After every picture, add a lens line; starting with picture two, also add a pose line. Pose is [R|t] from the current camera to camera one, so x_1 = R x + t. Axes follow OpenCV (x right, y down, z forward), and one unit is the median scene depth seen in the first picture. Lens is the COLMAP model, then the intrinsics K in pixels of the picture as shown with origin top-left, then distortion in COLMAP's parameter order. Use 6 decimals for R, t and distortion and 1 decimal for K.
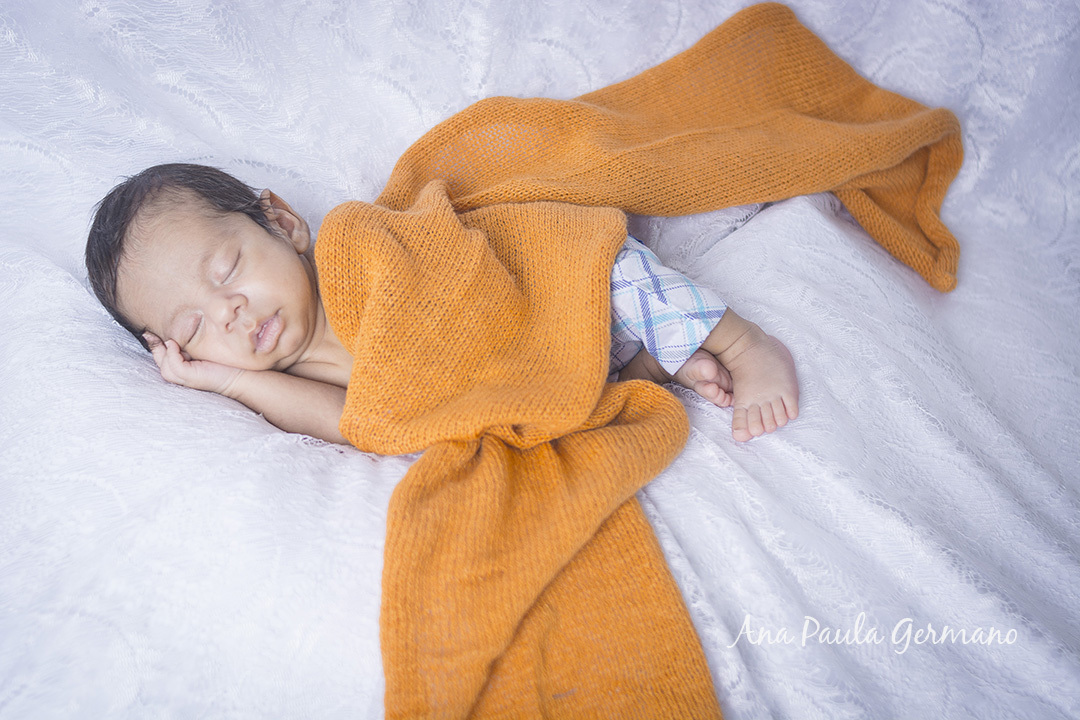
lens RADIAL K [[1690.7, 0, 540.0], [0, 1690.7, 360.0], [0, 0, 1]] dist [-0.153278, 0.130378]
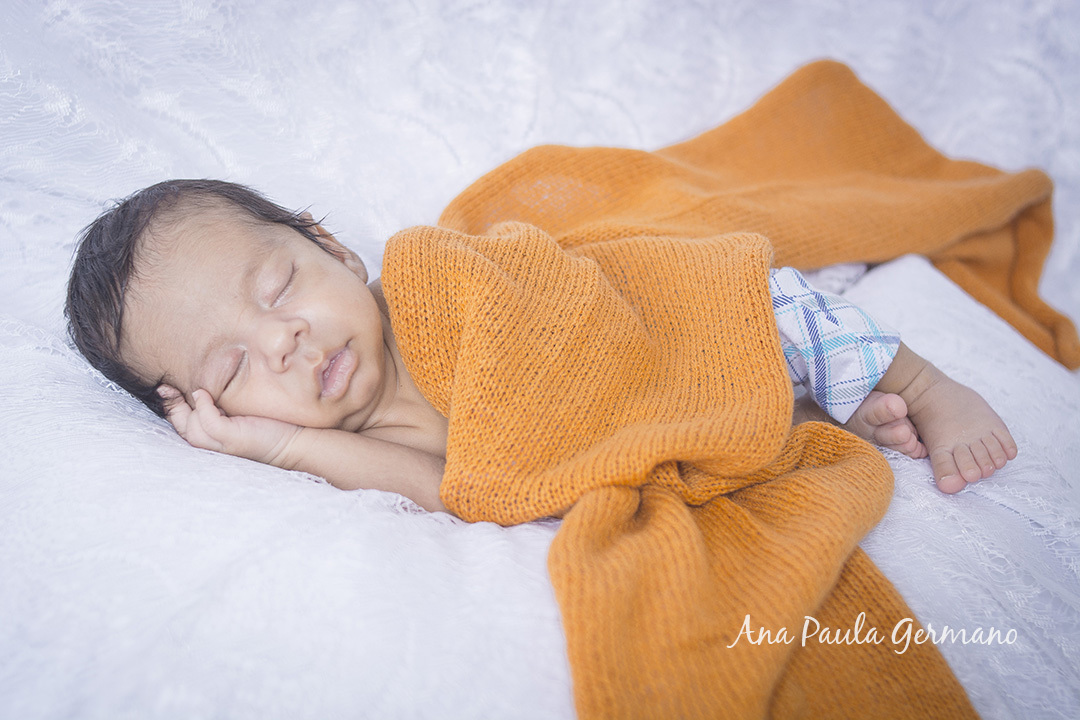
lens RADIAL K [[1690.7, 0, 540.0], [0, 1690.7, 360.0], [0, 0, 1]] dist [-0.153278, 0.130378]
pose [[0.988958, -0.048926, 0.139886, -0.174186], [0.079570, 0.971633, -0.222707, 0.147930], [-0.125022, 0.231378, 0.964797, 0.274450]]
